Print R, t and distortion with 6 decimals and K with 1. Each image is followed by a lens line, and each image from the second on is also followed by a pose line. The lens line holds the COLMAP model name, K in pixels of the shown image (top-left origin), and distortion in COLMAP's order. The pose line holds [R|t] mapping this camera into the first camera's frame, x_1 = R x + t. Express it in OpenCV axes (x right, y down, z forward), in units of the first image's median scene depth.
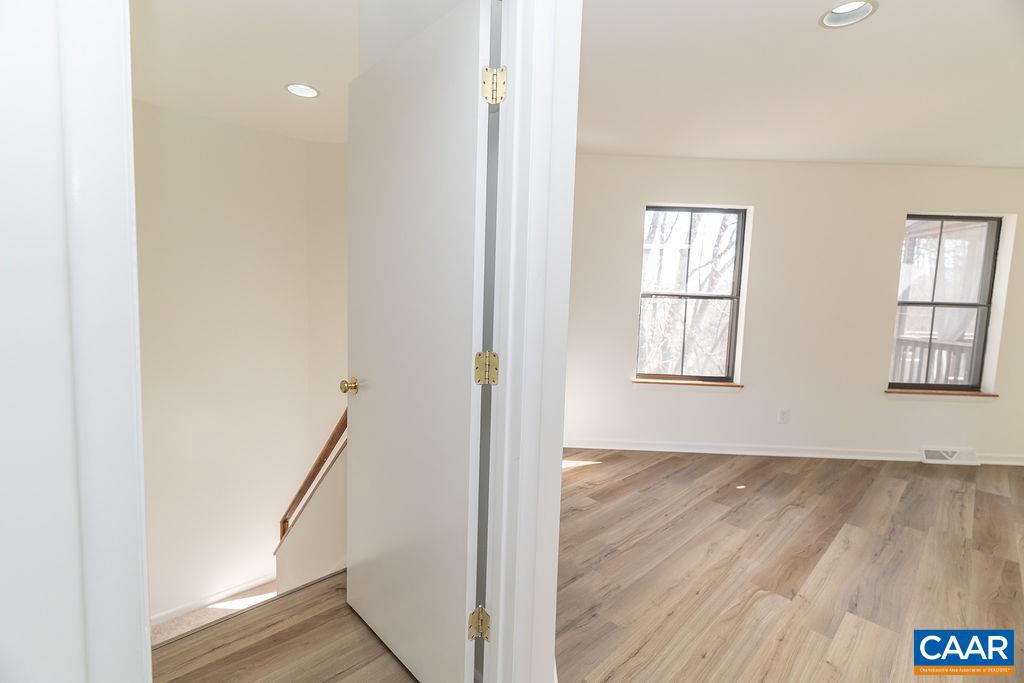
lens RADIAL K [[458.7, 0, 515.8], [0, 458.7, 337.5], [0, 0, 1]] dist [-0.001012, 0.000251]
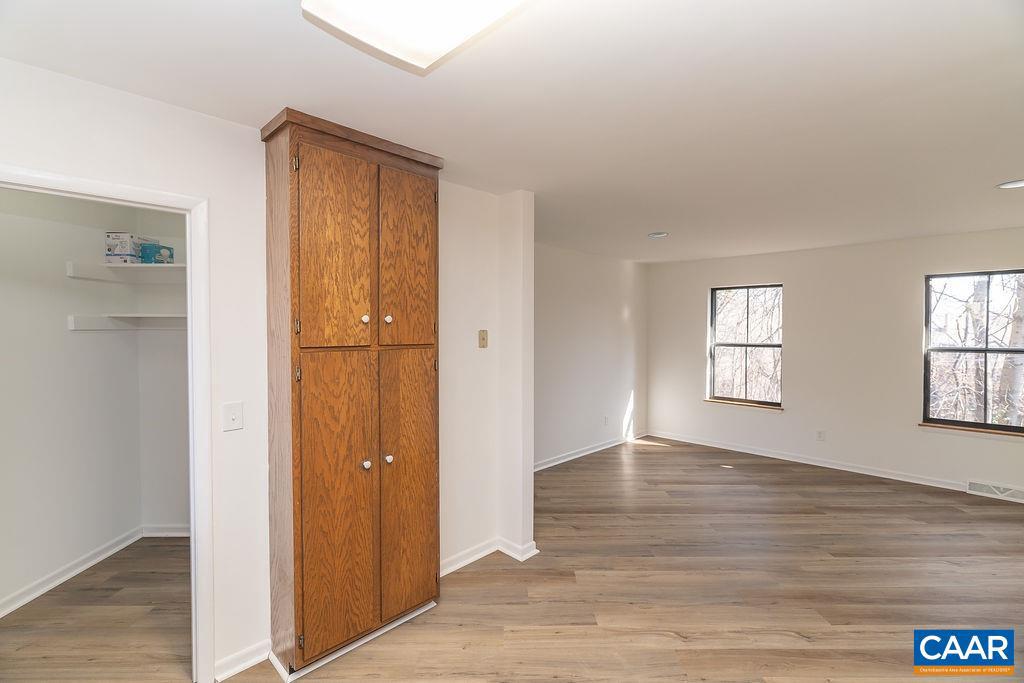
lens RADIAL K [[468.7, 0, 510.0], [0, 468.7, 337.4], [0, 0, 1]] dist [-0.000584, -0.000253]
pose [[0.719495, -0.020976, -0.694181, 0.955931], [-0.038580, 0.996793, -0.070107, 0.020675], [0.693426, 0.077223, 0.716378, -0.657418]]
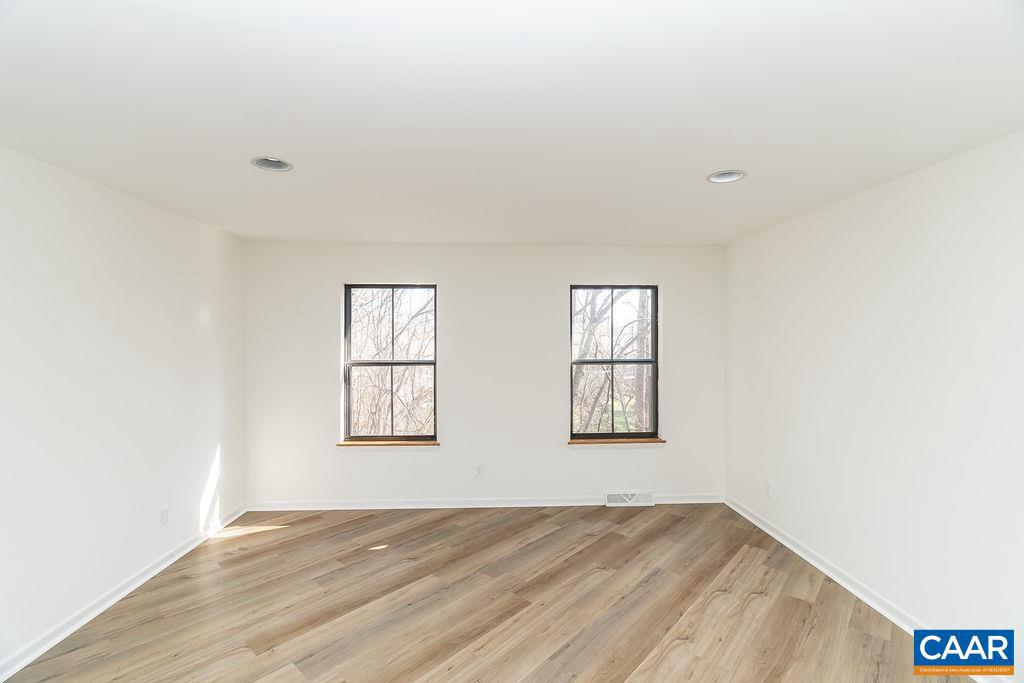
lens RADIAL K [[458.7, 0, 515.8], [0, 458.7, 337.5], [0, 0, 1]] dist [-0.001012, 0.000251]
pose [[0.997259, -0.035207, 0.065075, 0.660349], [0.040771, 0.995439, -0.086246, -0.049692], [-0.061742, 0.088662, 0.994146, -0.134816]]
